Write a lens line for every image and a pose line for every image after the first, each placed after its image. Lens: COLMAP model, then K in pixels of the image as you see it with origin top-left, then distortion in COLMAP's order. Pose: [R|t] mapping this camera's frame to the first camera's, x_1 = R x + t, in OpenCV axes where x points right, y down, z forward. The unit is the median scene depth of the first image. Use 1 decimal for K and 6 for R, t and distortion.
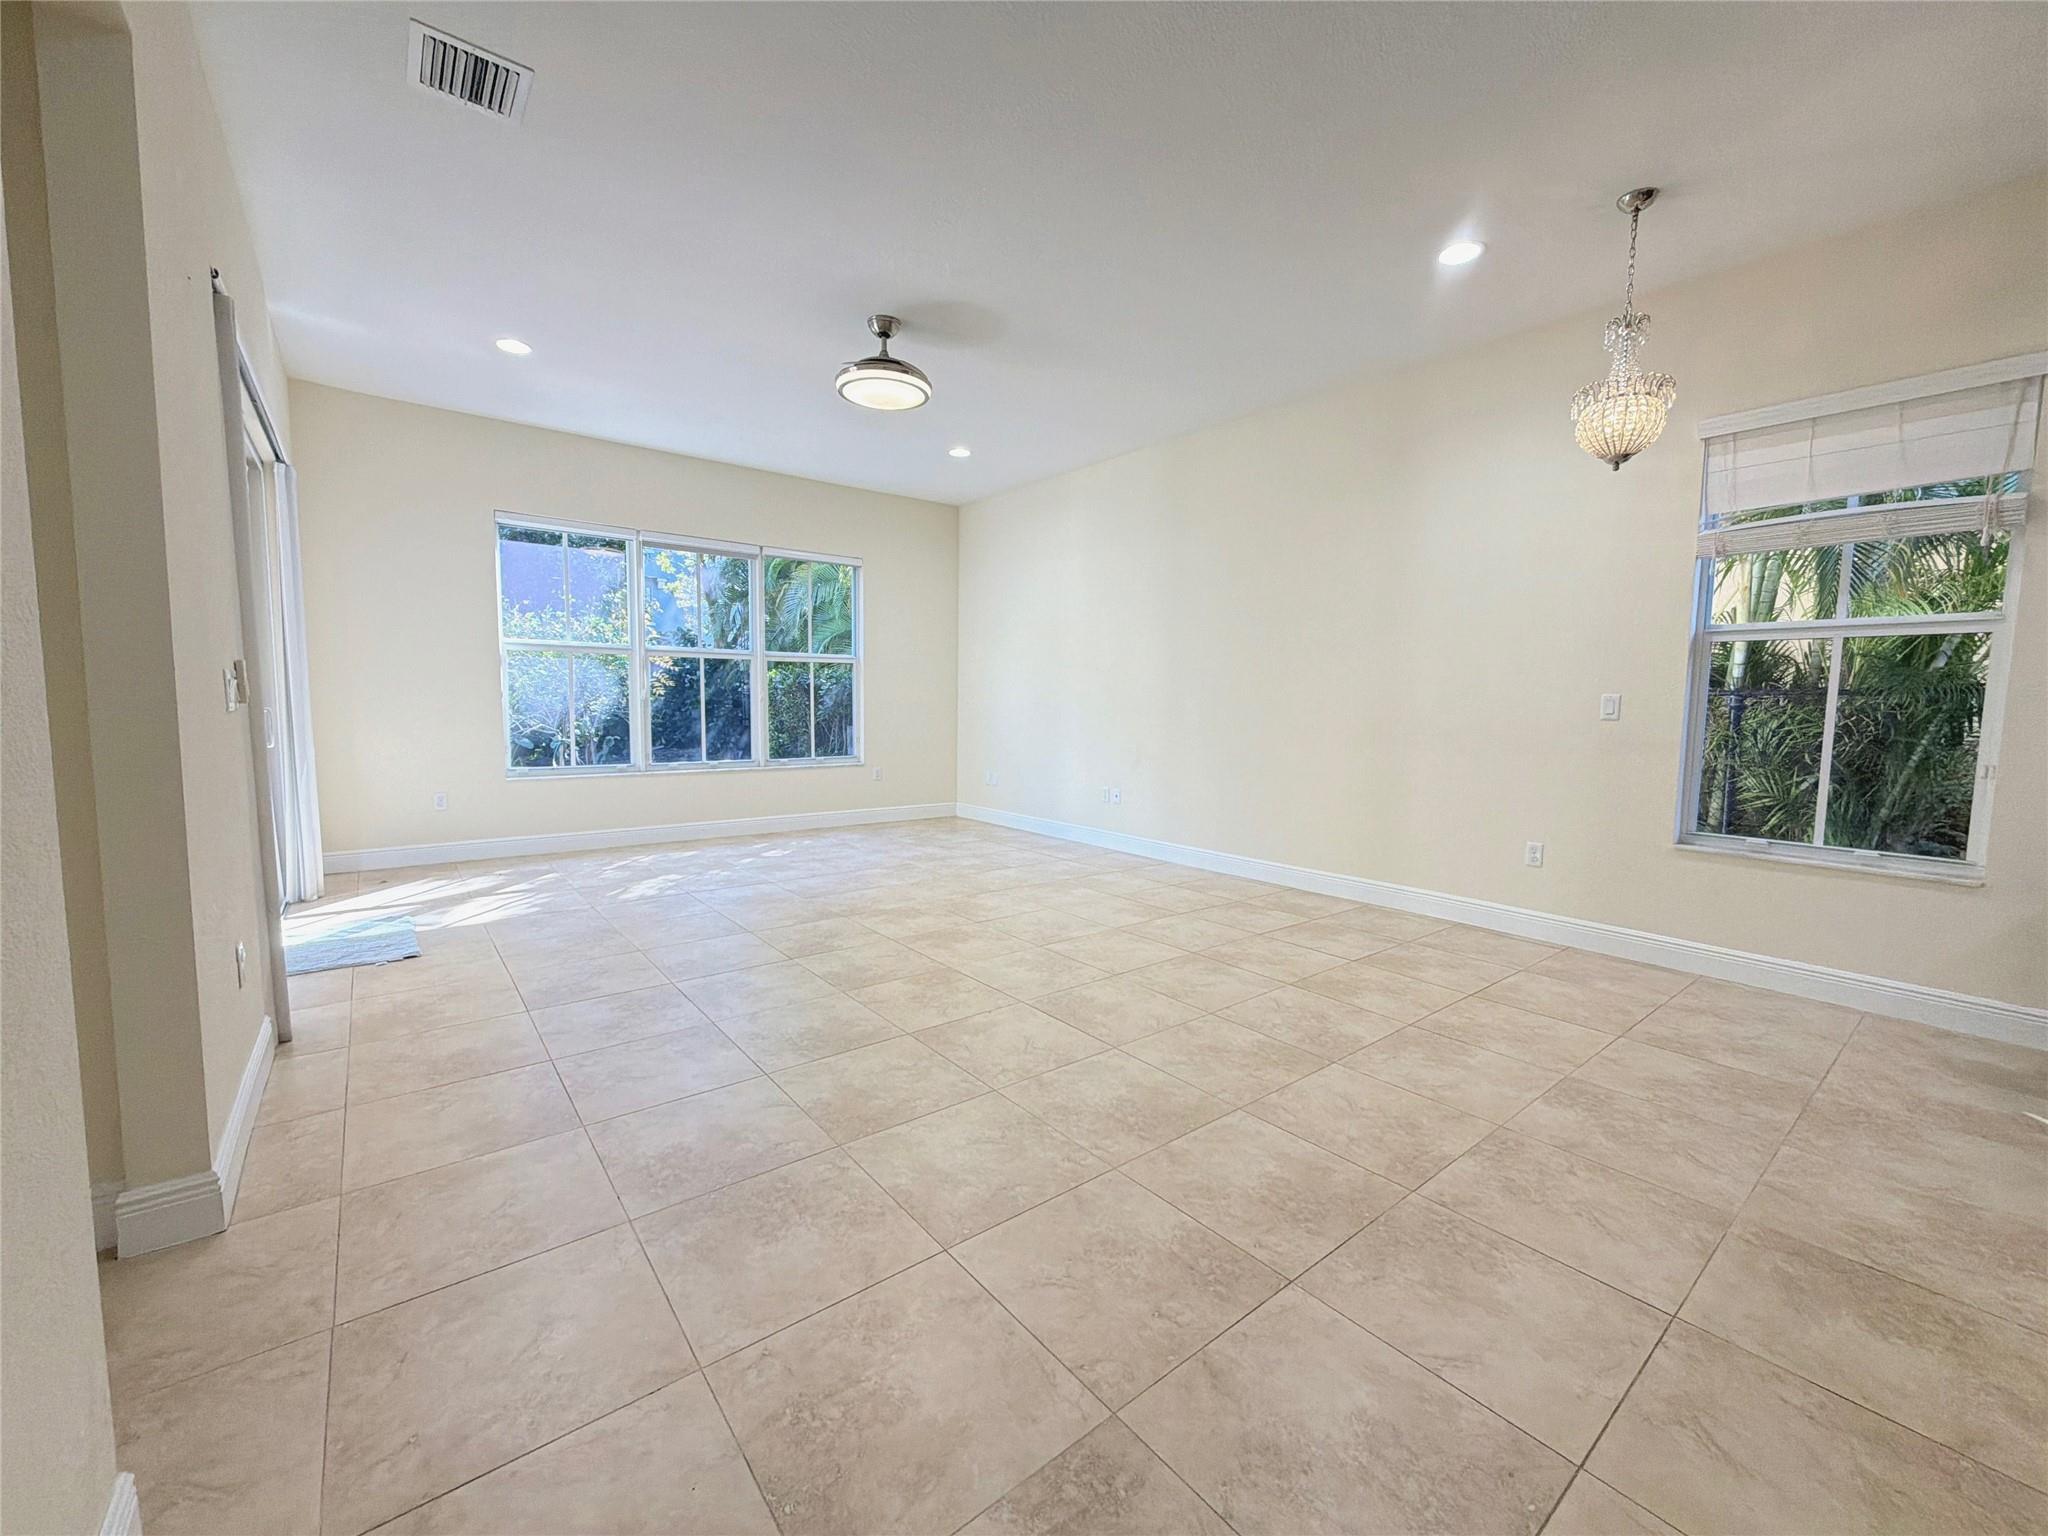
lens RADIAL K [[813.1, 0, 1021.7], [0, 813.1, 766.8], [0, 0, 1]] dist [-0.000840, 0.000071]
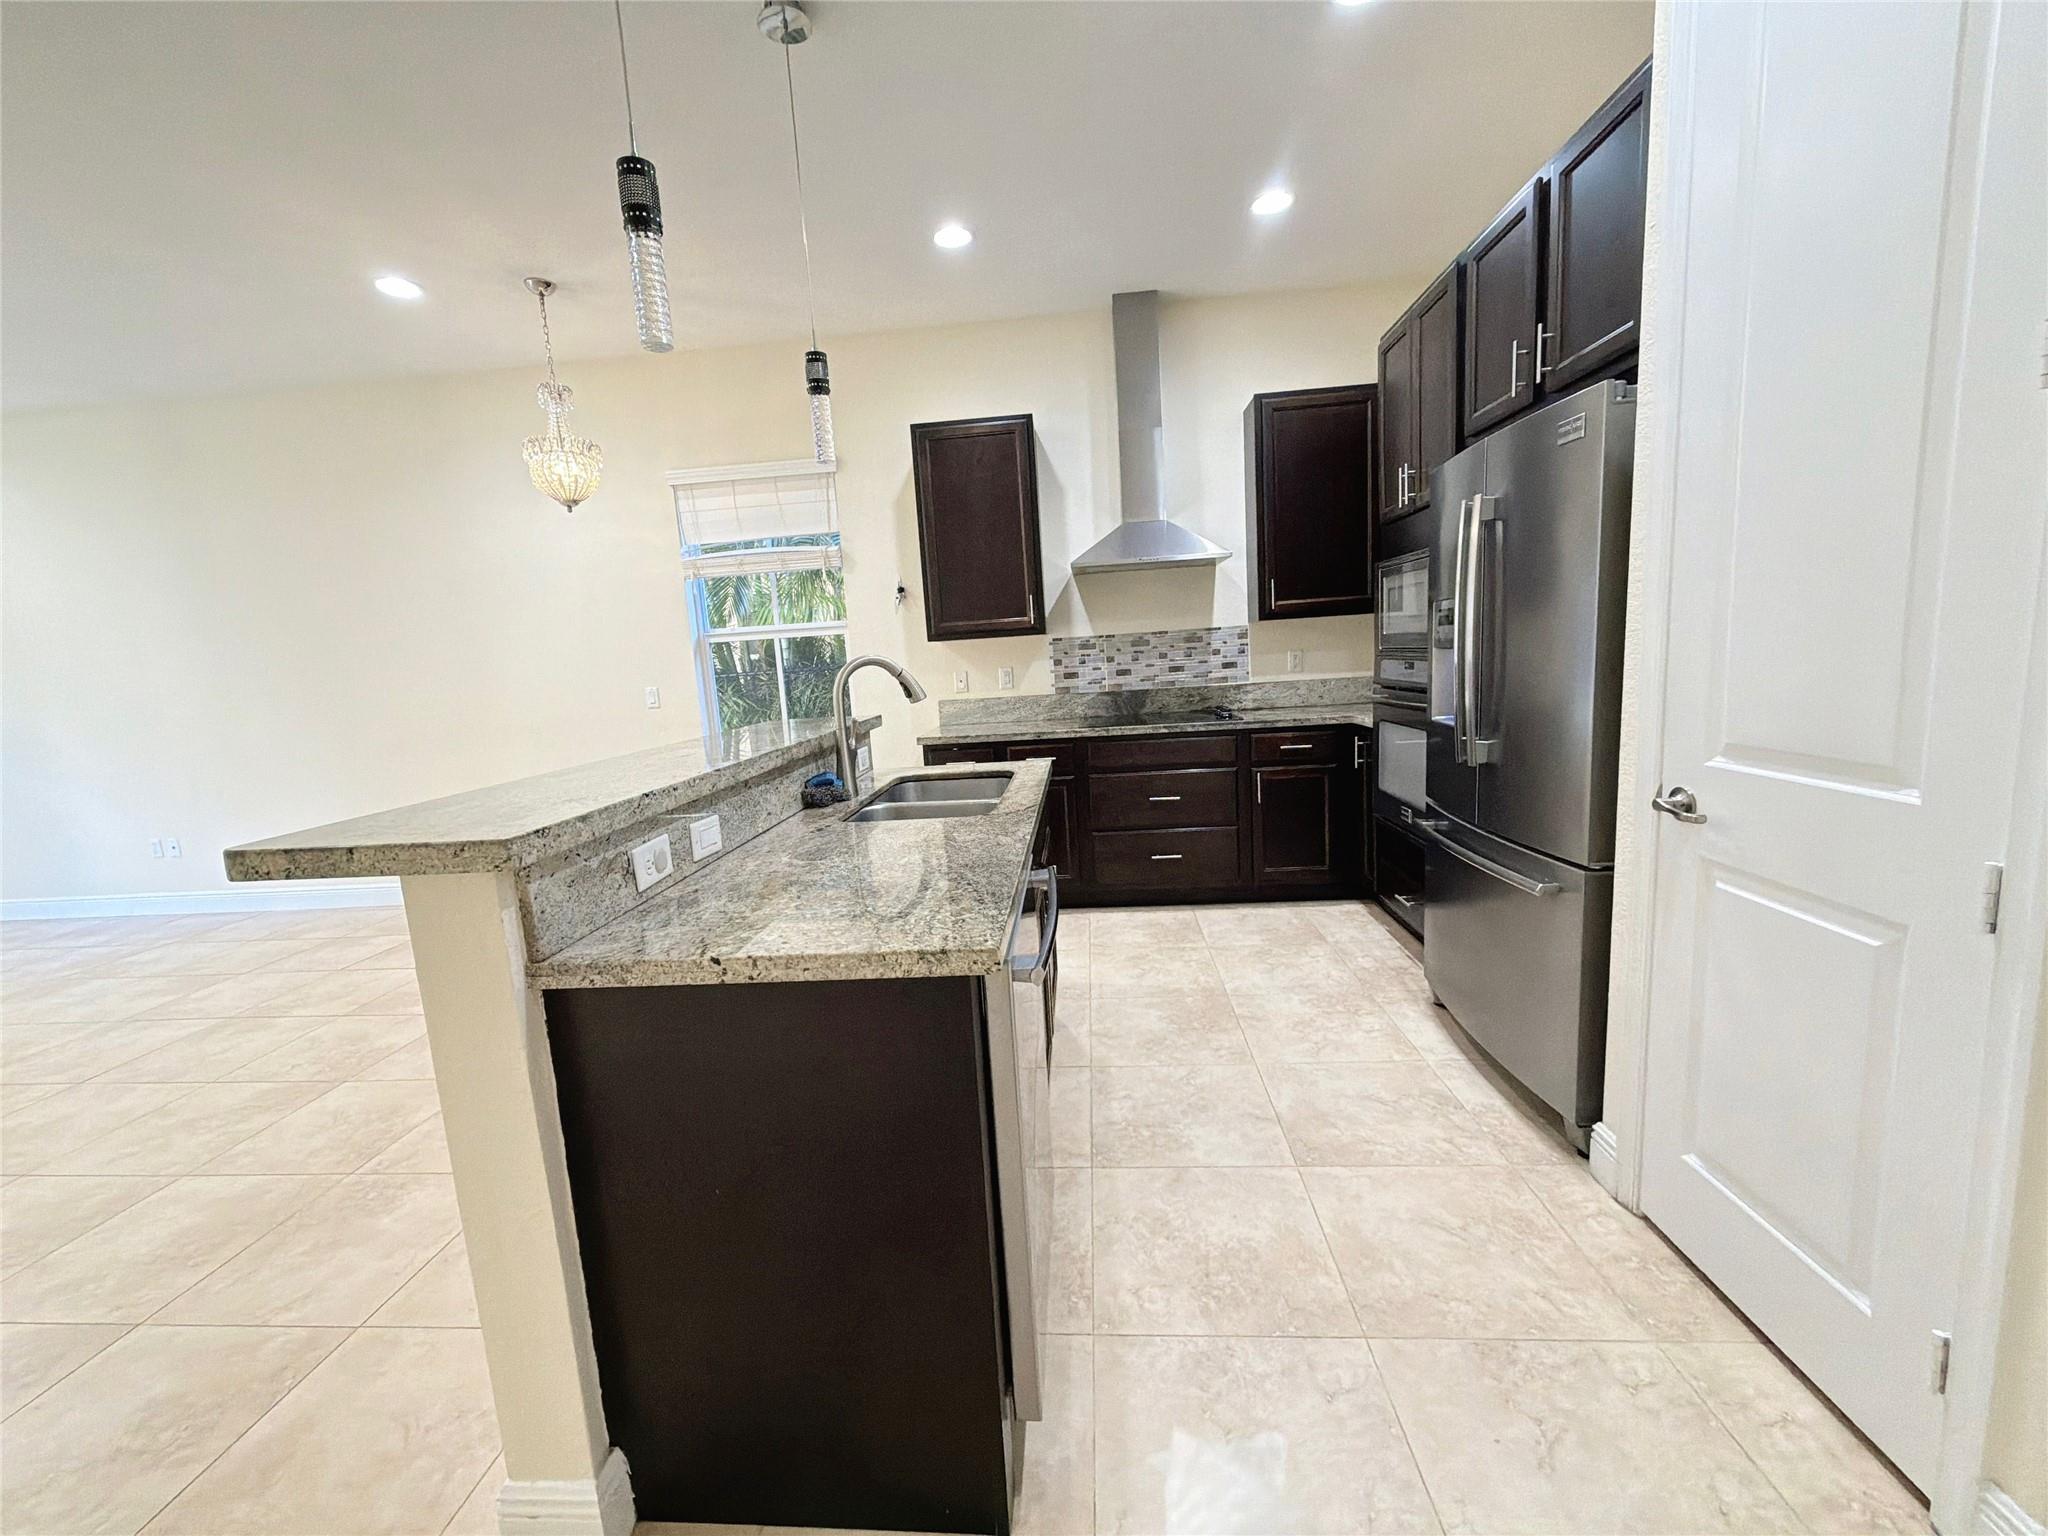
lens RADIAL K [[813.1, 0, 1022.3], [0, 813.1, 768.0], [0, 0, 1]] dist [-0.000840, 0.000071]
pose [[0.678393, -0.159188, 0.717246, 0.269250], [0.131438, 0.986791, 0.094694, -0.014625], [-0.722847, 0.030034, 0.690355, -0.328406]]
